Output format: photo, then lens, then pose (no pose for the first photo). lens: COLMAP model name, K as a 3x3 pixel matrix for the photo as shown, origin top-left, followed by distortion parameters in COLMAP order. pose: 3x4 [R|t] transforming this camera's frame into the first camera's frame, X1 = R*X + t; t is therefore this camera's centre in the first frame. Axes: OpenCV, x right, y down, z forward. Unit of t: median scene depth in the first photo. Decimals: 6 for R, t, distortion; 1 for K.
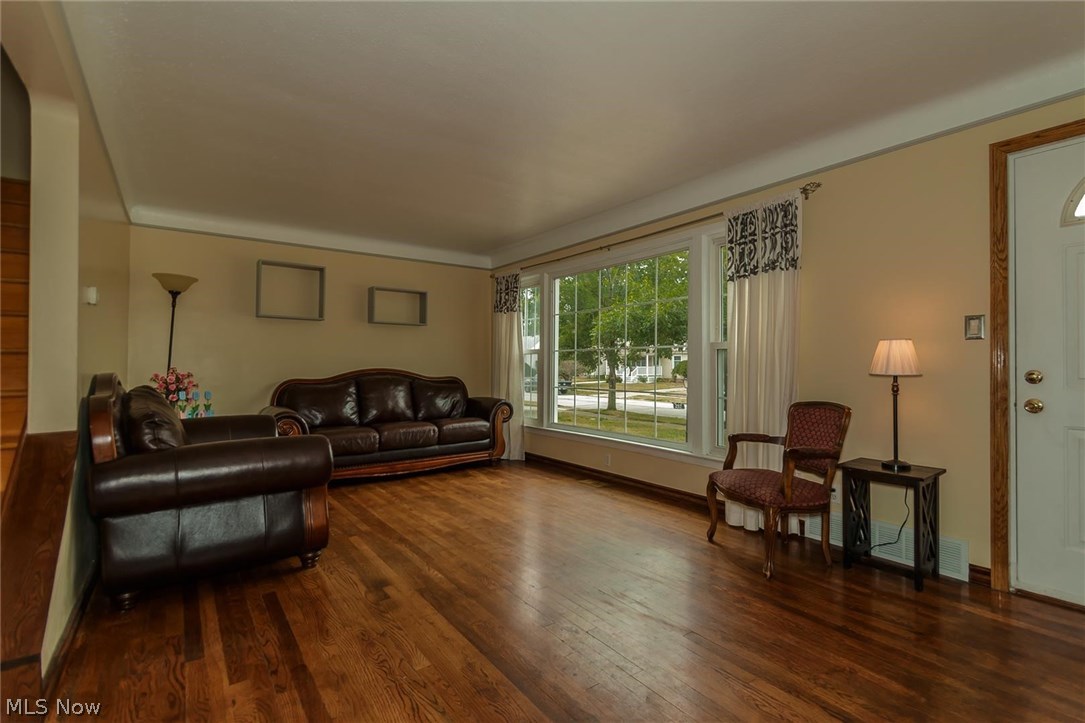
lens RADIAL K [[502.7, 0, 549.4], [0, 502.7, 362.1], [0, 0, 1]] dist [-0.002223, -0.001267]
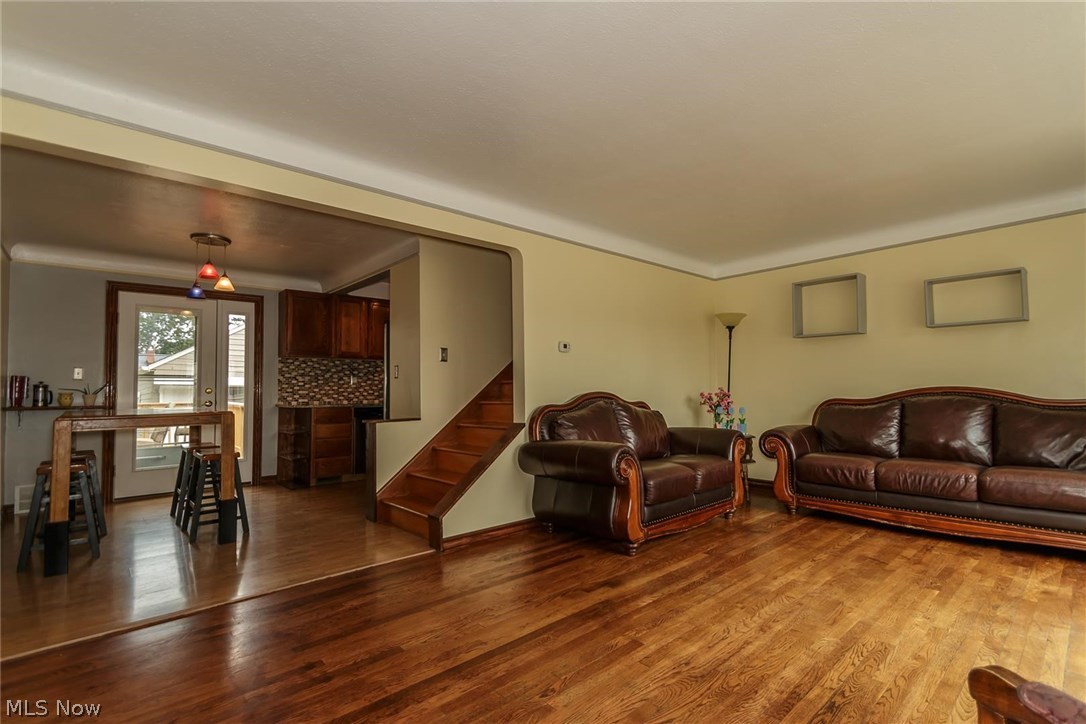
lens RADIAL K [[503.2, 0, 558.0], [0, 503.2, 373.4], [0, 0, 1]] dist [-0.002223, -0.001267]
pose [[0.100083, -0.032705, -0.994441, 0.527167], [0.020909, 0.999308, -0.030761, 0.006218], [0.994759, -0.017714, 0.100698, 0.532179]]
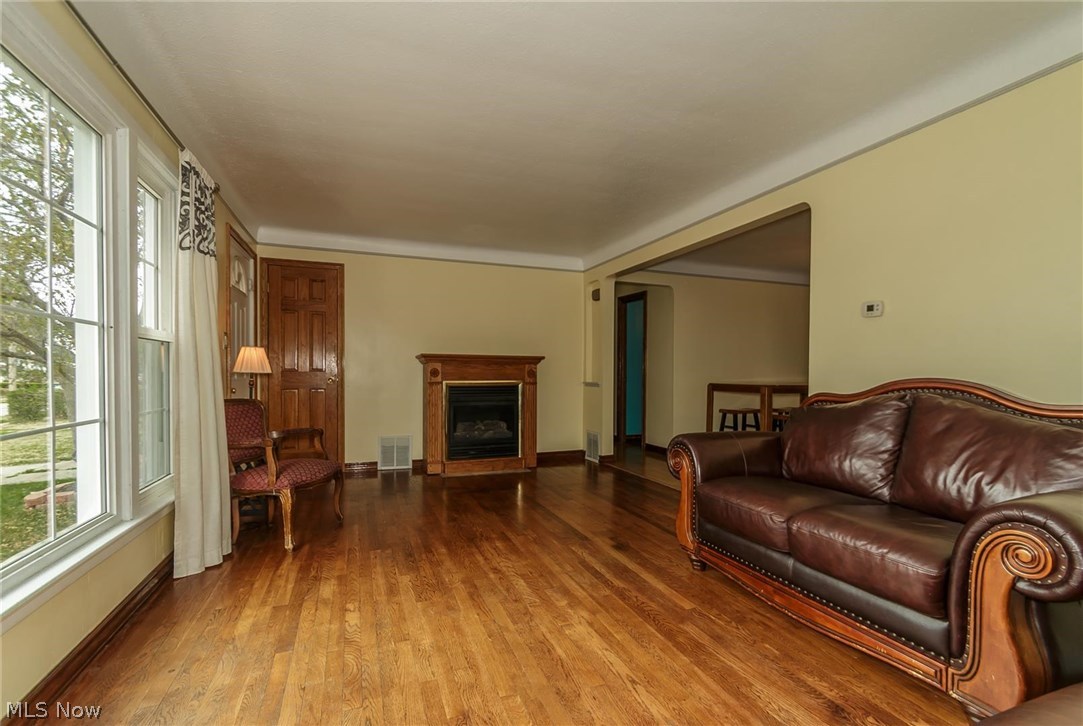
lens RADIAL K [[501.8, 0, 542.0], [0, 501.8, 368.4], [0, 0, 1]] dist [-0.002223, -0.001267]
pose [[-0.959401, -0.007670, 0.281941, -0.338147], [-0.012458, 0.999807, -0.015193, 0.017183], [-0.281770, -0.018089, -0.959311, 1.532627]]
